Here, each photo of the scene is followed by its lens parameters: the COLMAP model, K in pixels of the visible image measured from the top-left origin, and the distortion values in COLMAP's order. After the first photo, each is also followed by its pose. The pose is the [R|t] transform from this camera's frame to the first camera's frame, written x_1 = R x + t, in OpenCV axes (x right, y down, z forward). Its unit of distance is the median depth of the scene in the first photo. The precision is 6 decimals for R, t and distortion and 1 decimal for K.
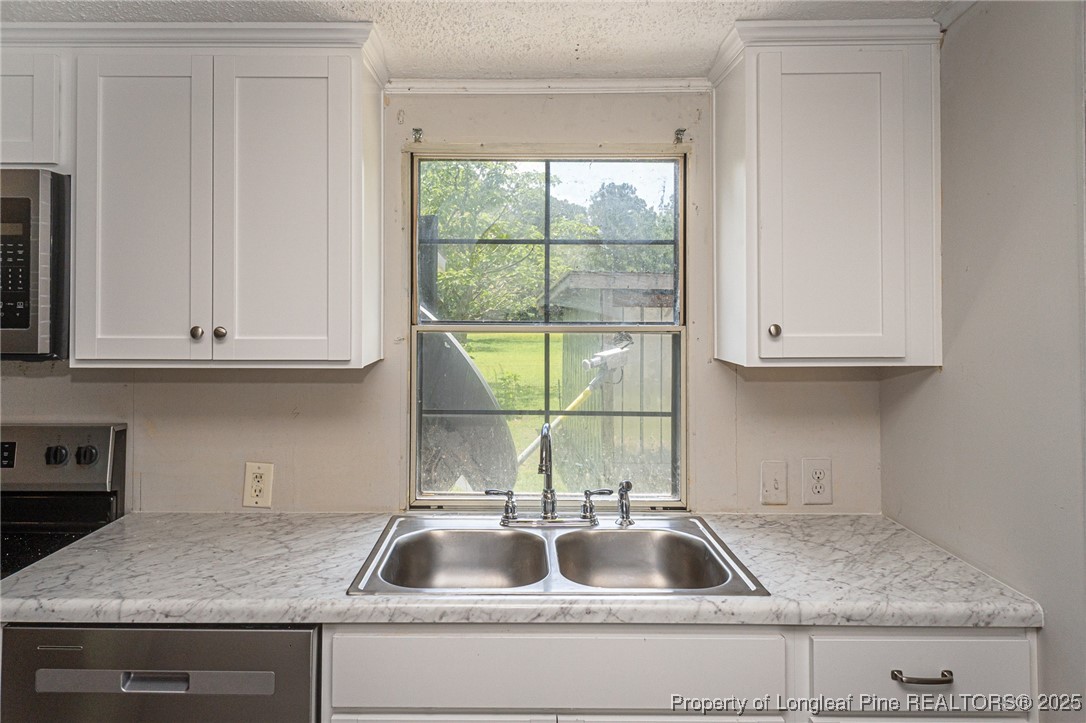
lens RADIAL K [[744.5, 0, 541.0], [0, 744.5, 297.3], [0, 0, 1]] dist [-0.005637, -0.008290]
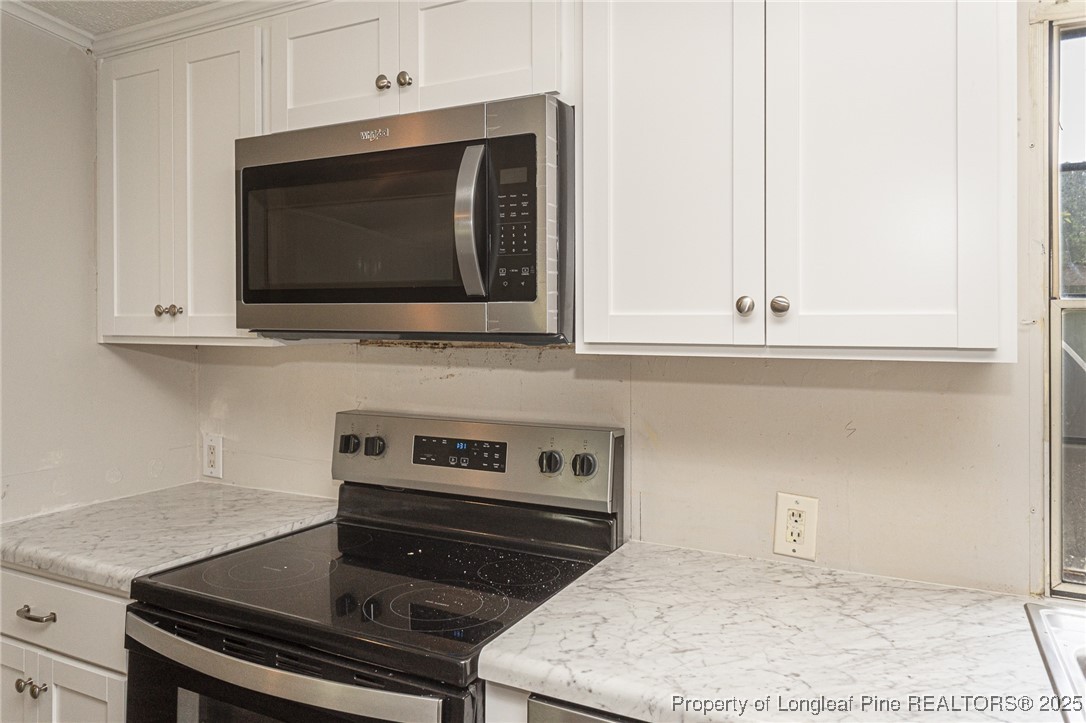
lens RADIAL K [[772.7, 0, 542.9], [0, 772.7, 320.3], [0, 0, 1]] dist [-0.000555, -0.004128]
pose [[0.878999, -0.001504, -0.476822, -0.272184], [0.009275, 0.999860, 0.013944, 0.047205], [0.476734, -0.016679, 0.878889, 0.264125]]
